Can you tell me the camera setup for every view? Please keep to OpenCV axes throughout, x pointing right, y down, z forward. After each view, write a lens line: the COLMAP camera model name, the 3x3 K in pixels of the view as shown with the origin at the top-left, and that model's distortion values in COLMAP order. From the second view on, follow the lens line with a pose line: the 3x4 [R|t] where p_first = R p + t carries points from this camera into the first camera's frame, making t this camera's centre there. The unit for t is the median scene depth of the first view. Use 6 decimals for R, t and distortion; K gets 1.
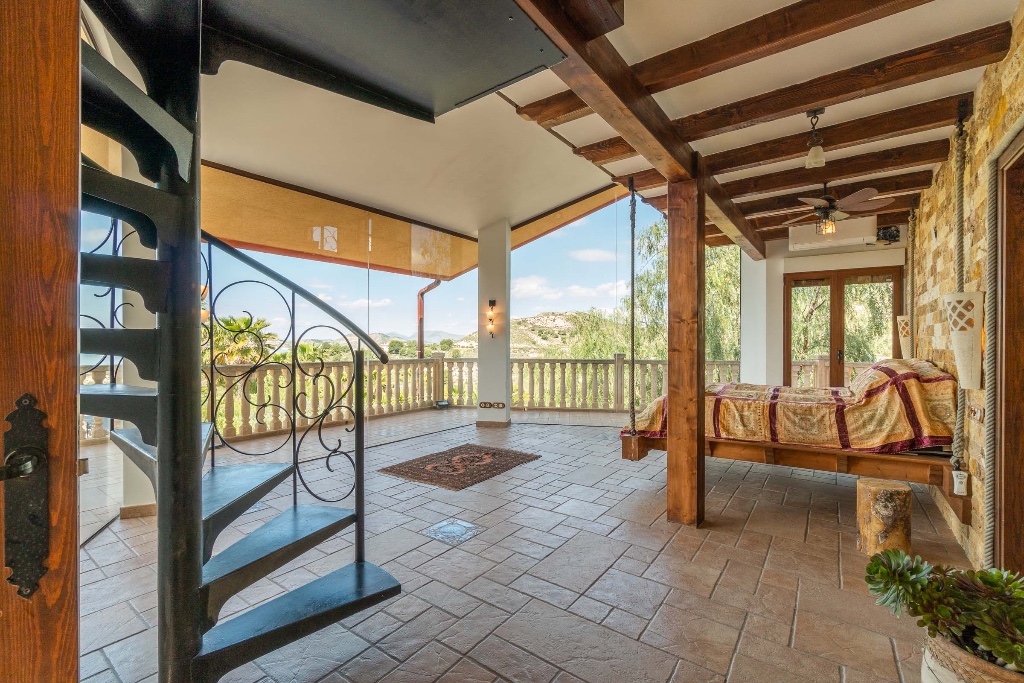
lens RADIAL K [[455.2, 0, 514.9], [0, 455.2, 342.6], [0, 0, 1]] dist [-0.000096, -0.000037]
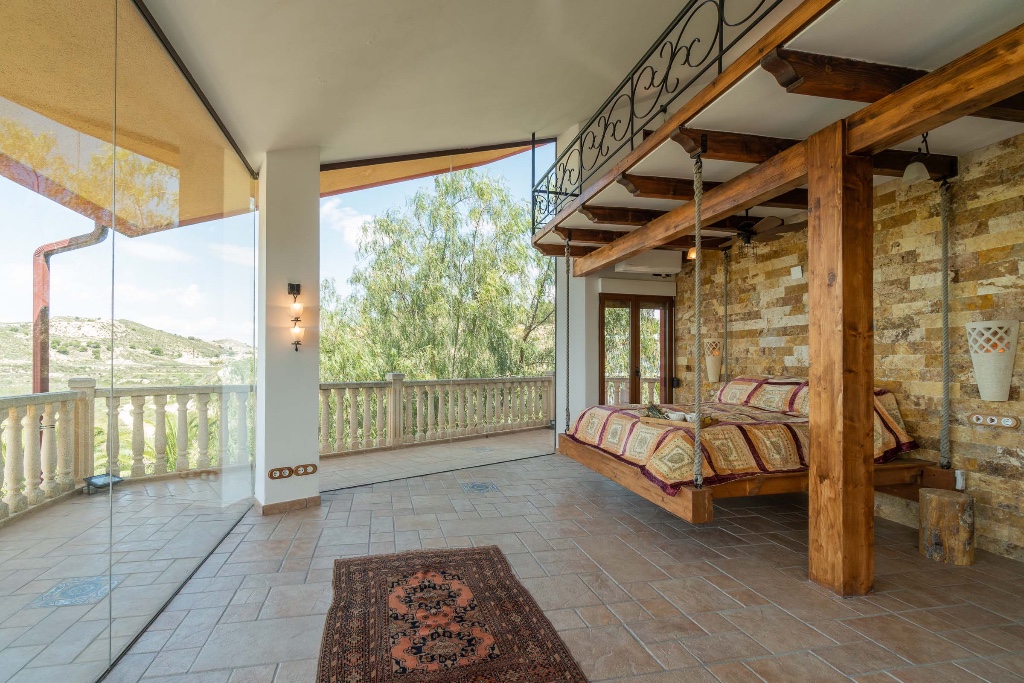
lens RADIAL K [[455.2, 0, 476.3], [0, 455.2, 356.9], [0, 0, 1]] dist [-0.000096, -0.000037]
pose [[0.678637, 0.006733, 0.734443, -0.400342], [-0.003981, 0.999977, -0.005489, -0.000993], [-0.734463, 0.000801, 0.678648, 0.589274]]
